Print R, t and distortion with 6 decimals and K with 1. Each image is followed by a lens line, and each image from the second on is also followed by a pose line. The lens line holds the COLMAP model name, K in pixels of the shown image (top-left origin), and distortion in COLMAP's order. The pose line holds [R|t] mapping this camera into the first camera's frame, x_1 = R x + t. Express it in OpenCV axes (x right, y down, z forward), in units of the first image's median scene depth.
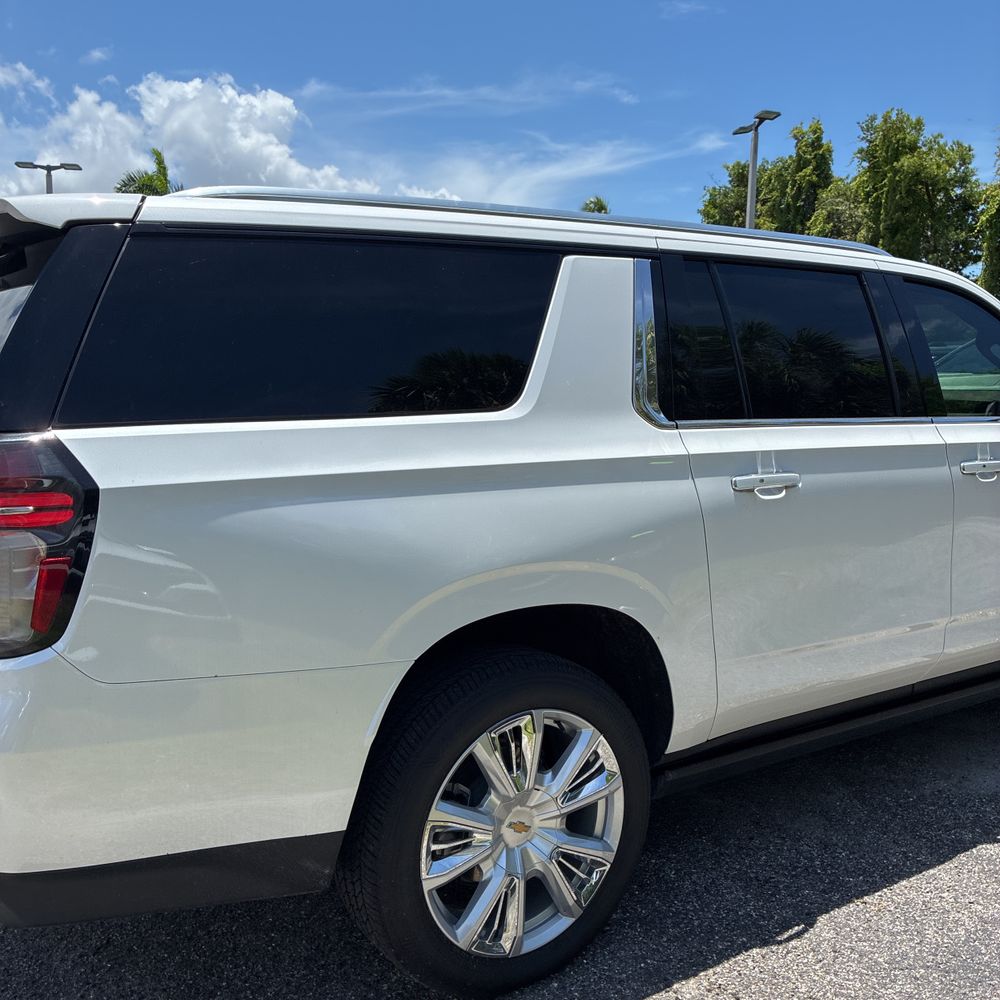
lens RADIAL K [[1034.0, 0, 495.5], [0, 1034.0, 501.9], [0, 0, 1]] dist [-0.028857, 0.137642]
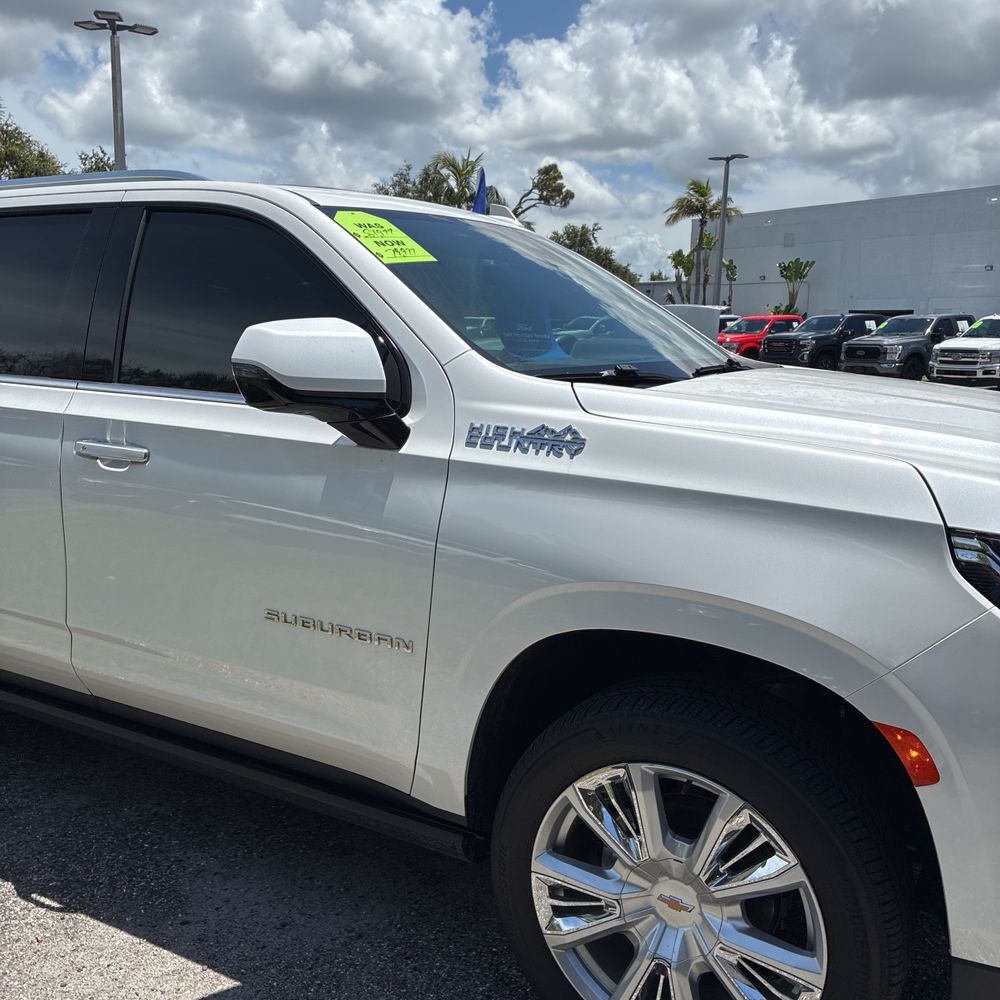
lens RADIAL K [[1027.0, 0, 497.6], [0, 1027.0, 497.8], [0, 0, 1]] dist [0.034641, -0.028697]
pose [[0.428416, 0.160021, -0.889299, 1.187570], [-0.122575, 0.985388, 0.118261, -0.116583], [0.895229, 0.058341, 0.441770, 0.851998]]
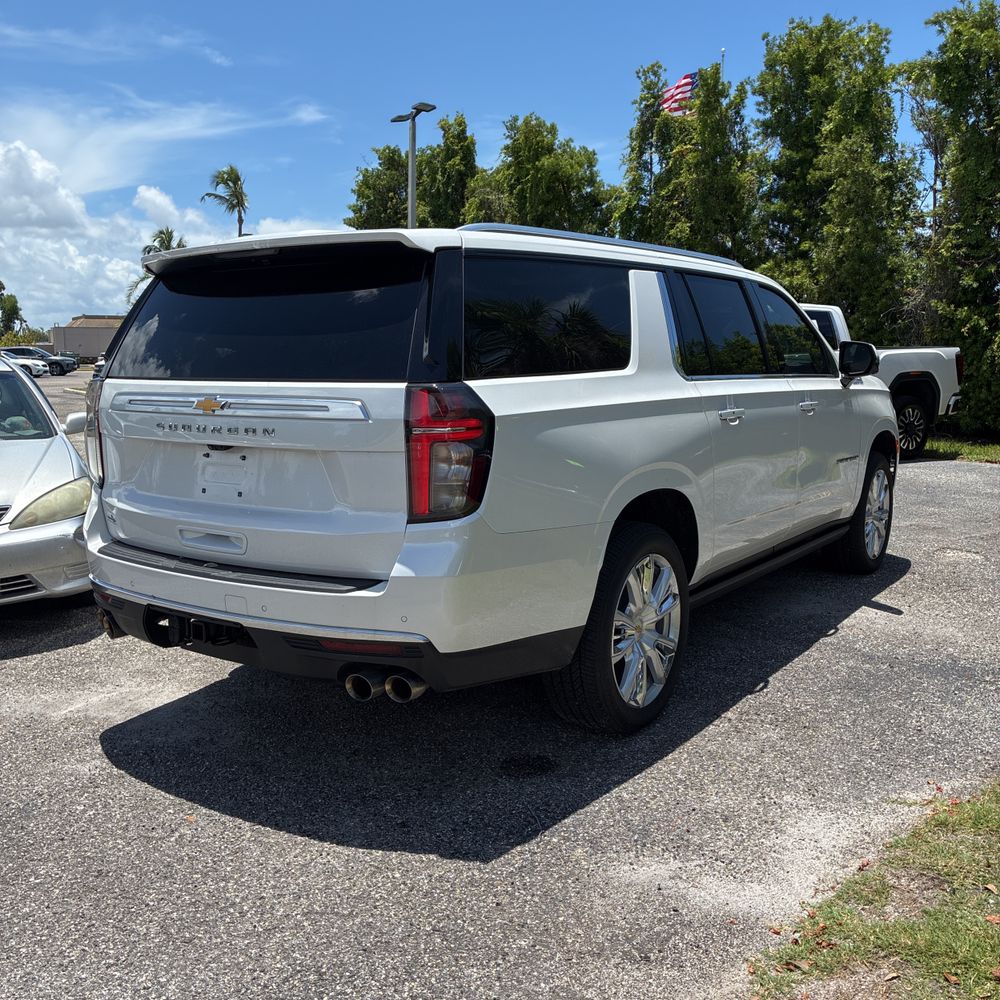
lens RADIAL K [[1027.0, 0, 497.6], [0, 1027.0, 497.8], [0, 0, 1]] dist [0.034641, -0.028697]
pose [[0.931488, -0.052033, 0.360031, -0.504168], [0.043986, 0.998566, 0.030512, 0.035737], [-0.361102, -0.012585, 0.932441, -0.277018]]
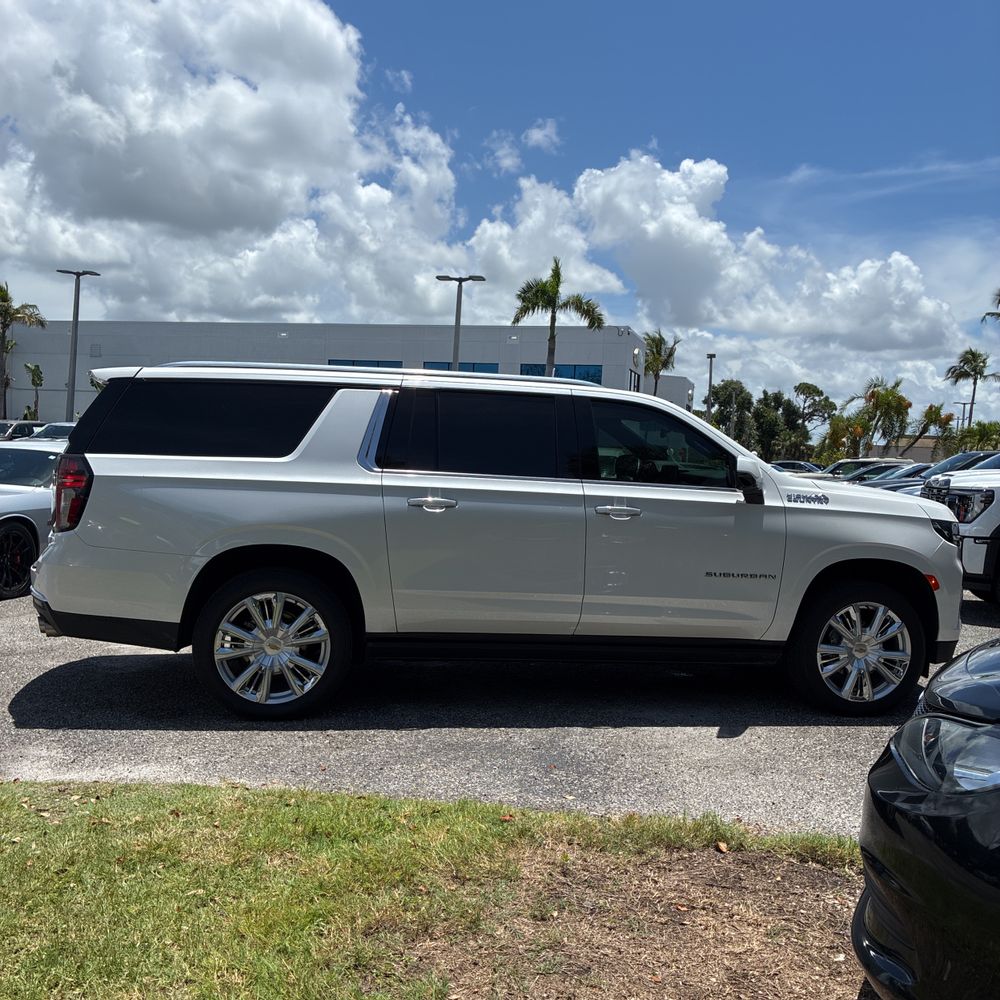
lens RADIAL K [[1027.0, 0, 497.6], [0, 1027.0, 497.8], [0, 0, 1]] dist [0.034641, -0.028697]
pose [[0.914132, 0.059971, -0.400958, 0.890821], [-0.093039, 0.993636, -0.063499, 0.064483], [0.394598, 0.095351, 0.913893, -0.569446]]
